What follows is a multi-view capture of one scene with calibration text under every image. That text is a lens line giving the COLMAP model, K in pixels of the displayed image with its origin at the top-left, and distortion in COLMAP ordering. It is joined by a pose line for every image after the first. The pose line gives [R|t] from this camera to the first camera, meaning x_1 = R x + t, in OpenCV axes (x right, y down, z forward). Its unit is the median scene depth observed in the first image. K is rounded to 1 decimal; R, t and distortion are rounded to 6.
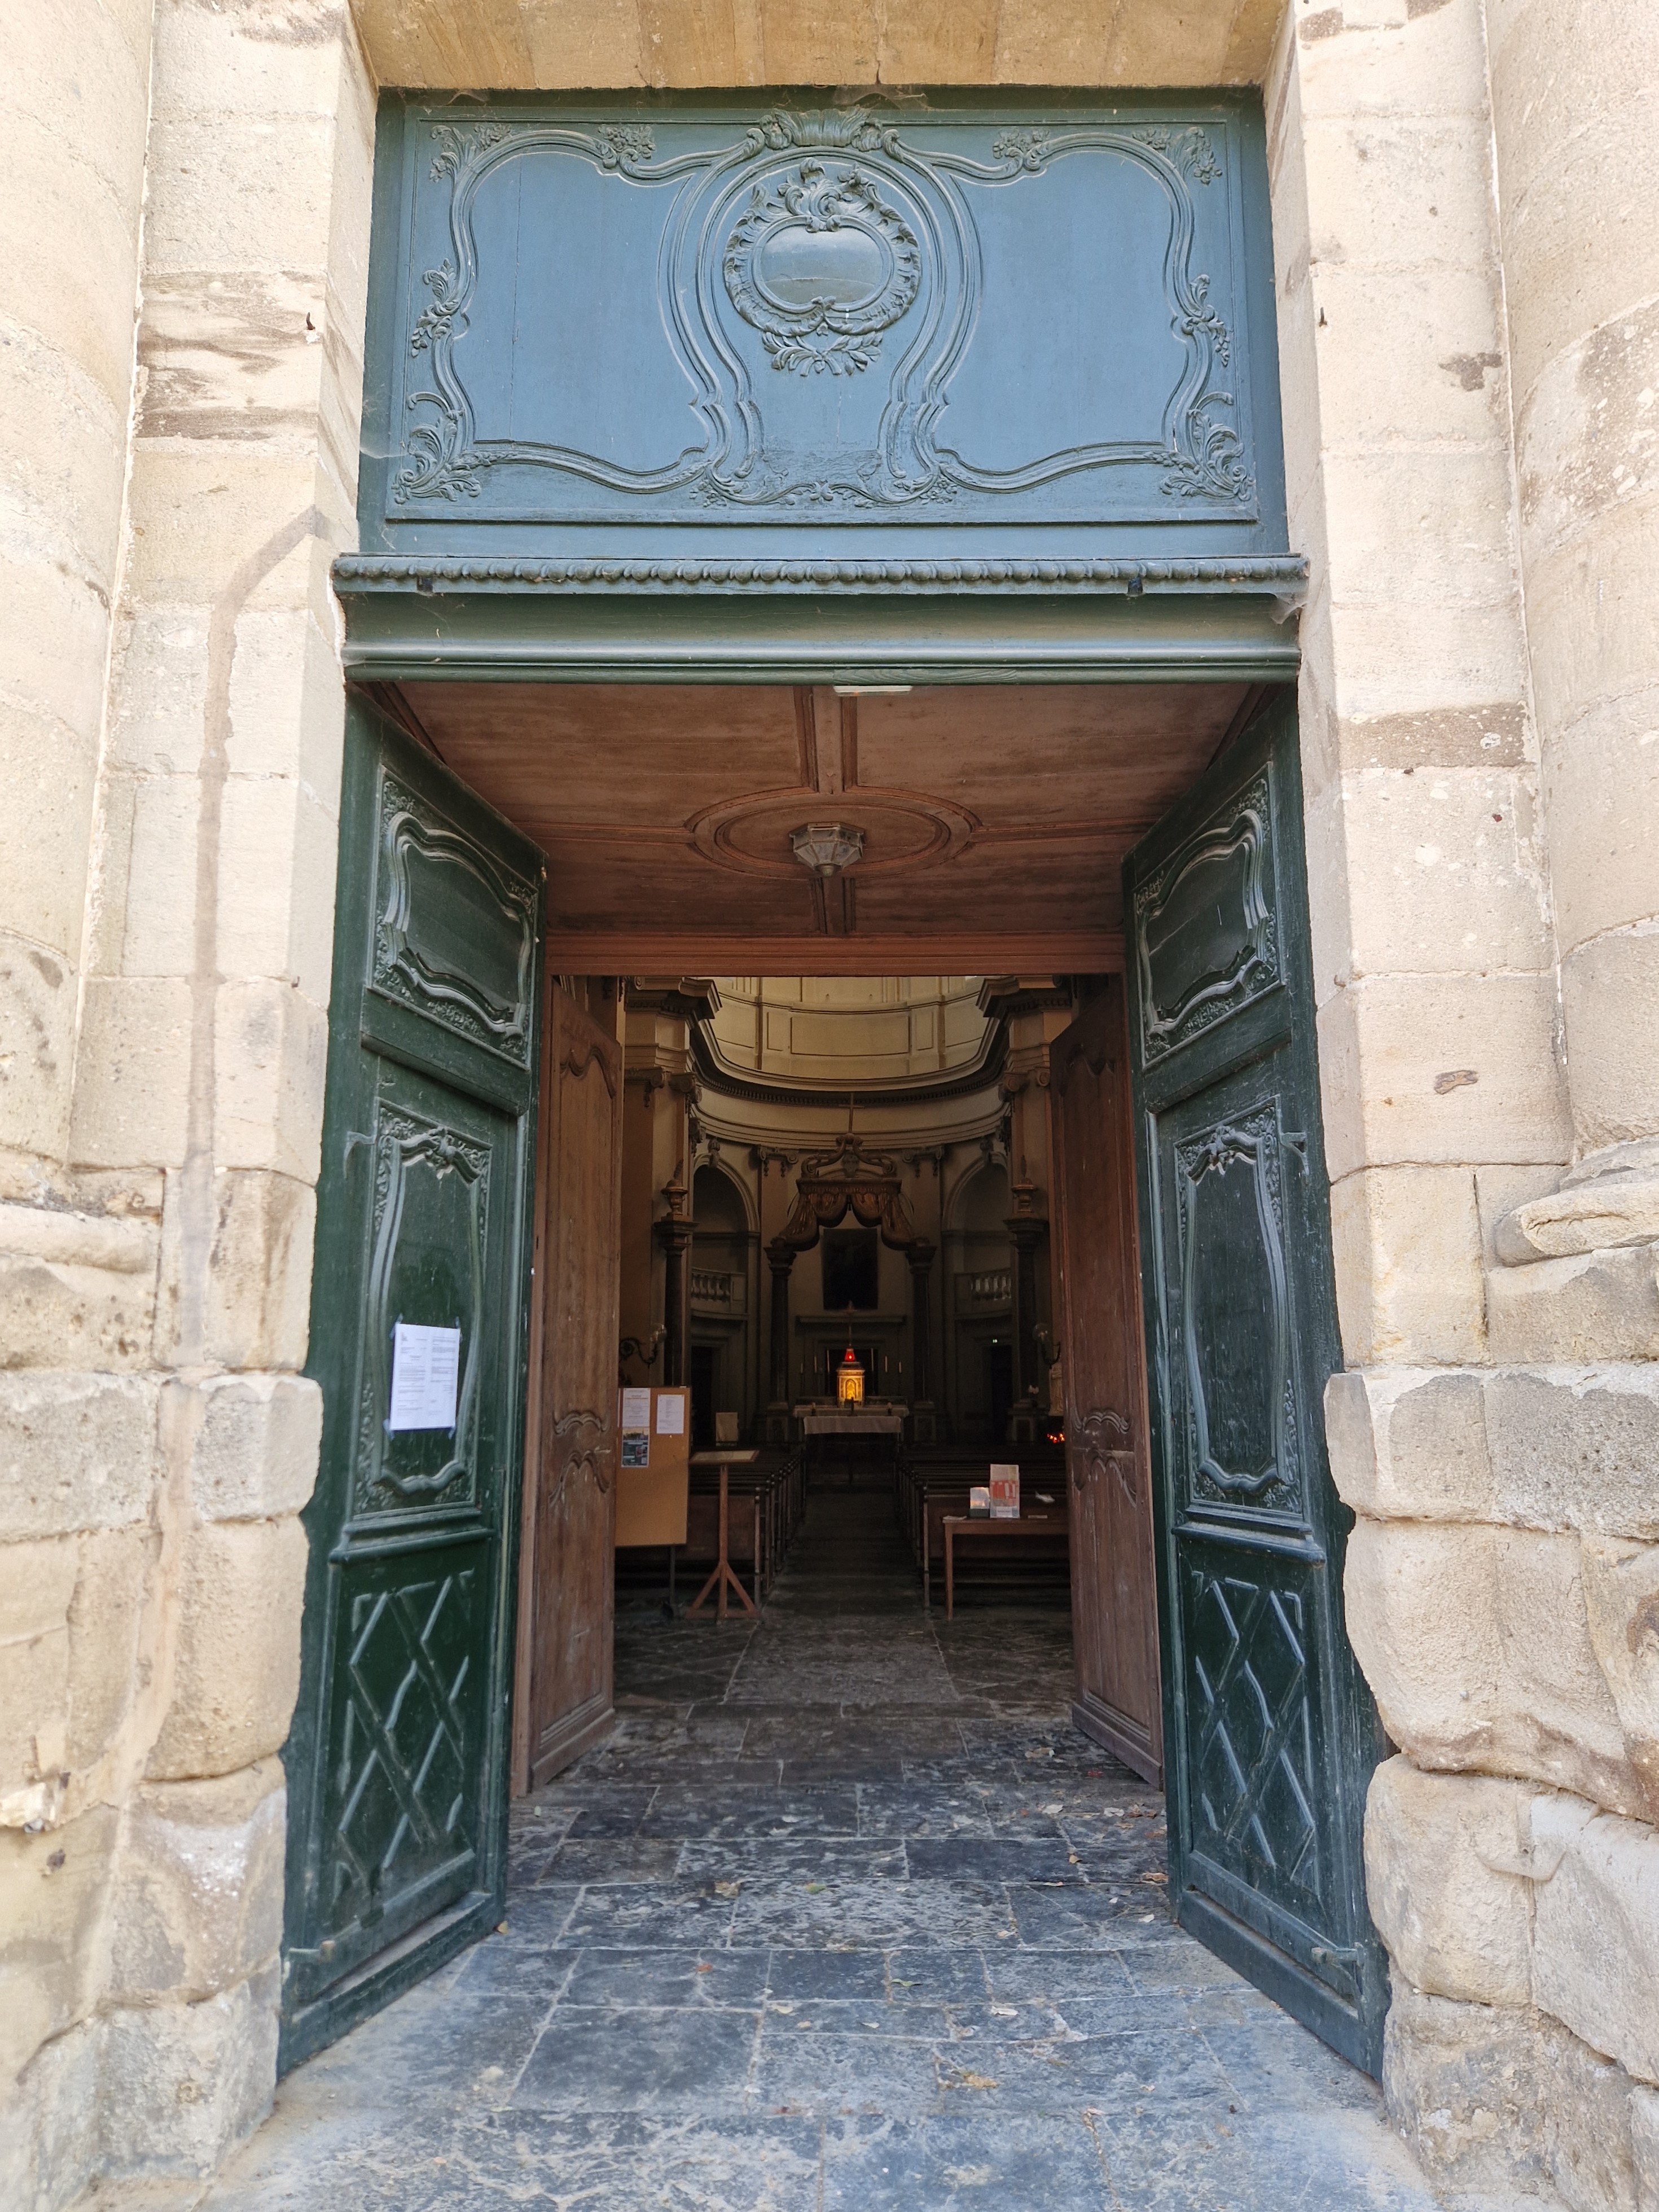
lens RADIAL K [[1456.7, 0, 829.5], [0, 1456.7, 1106.0], [0, 0, 1]] dist [0.003126, 0.000046]
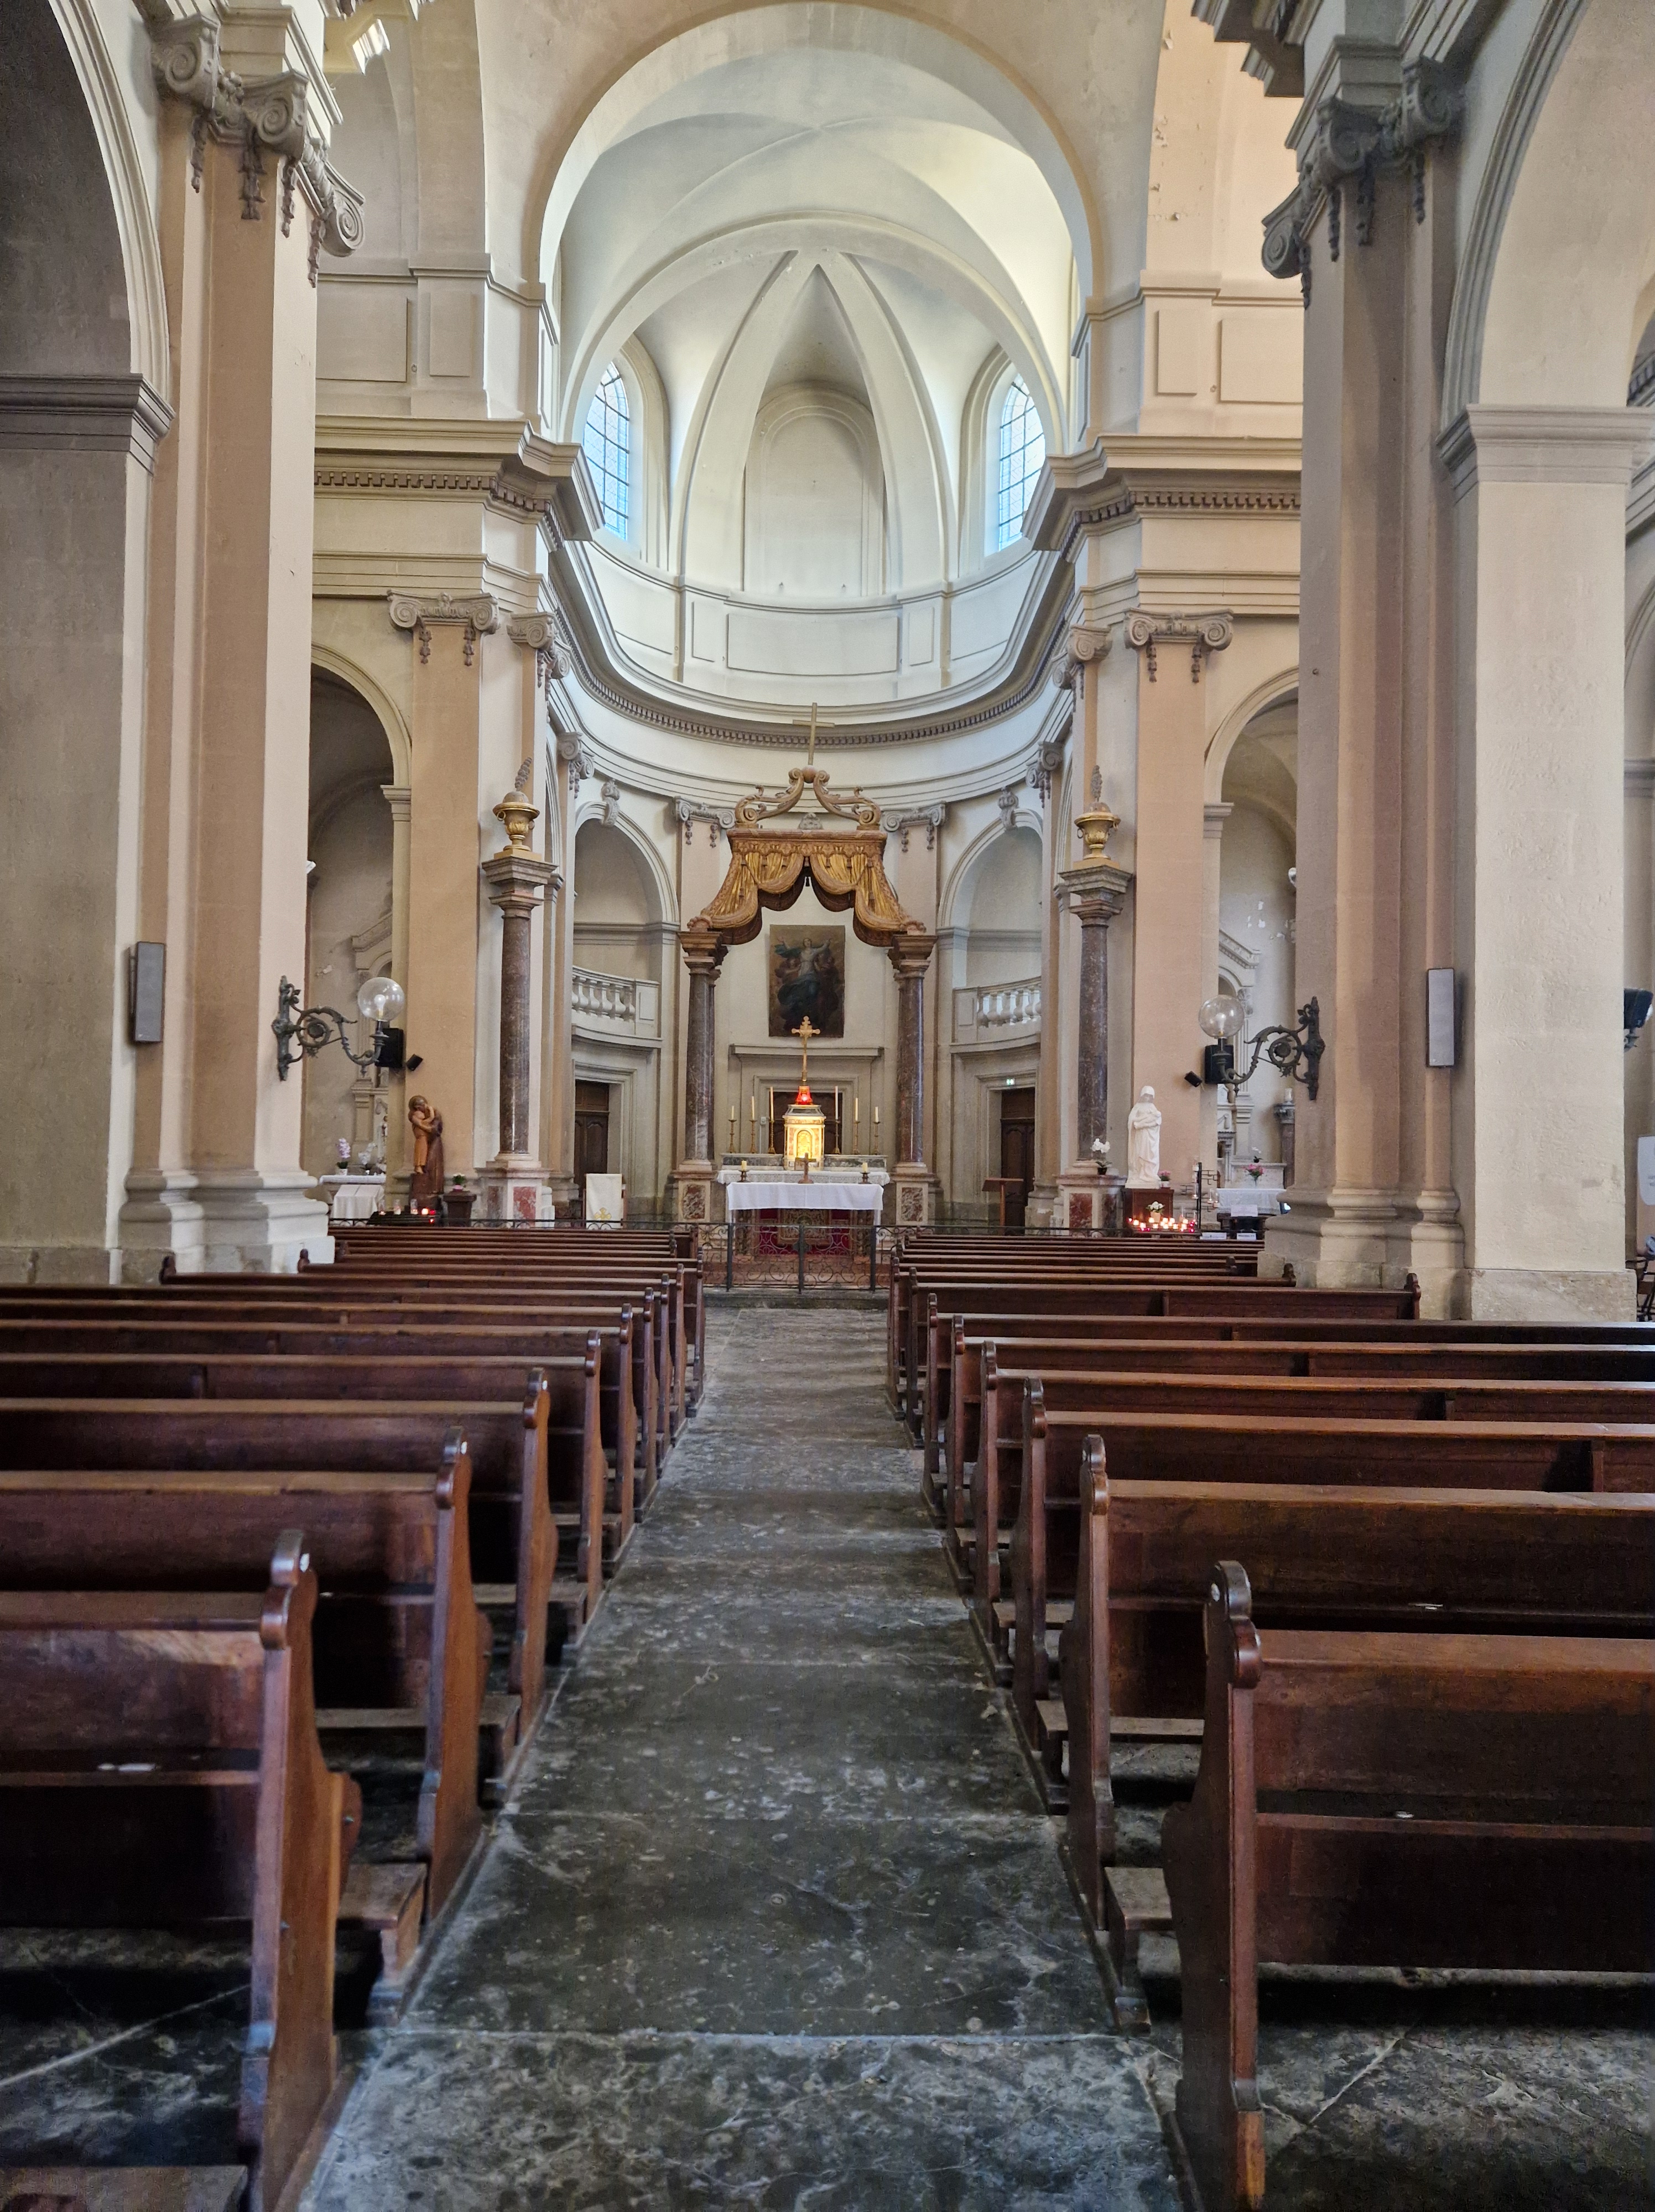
lens RADIAL K [[1456.9, 0, 827.5], [0, 1456.9, 1106.0], [0, 0, 1]] dist [0.003126, 0.000046]
pose [[0.999412, 0.017025, 0.029764, 0.004603], [-0.021457, 0.987588, 0.155596, 0.065706], [-0.026746, -0.156143, 0.987372, 0.307796]]
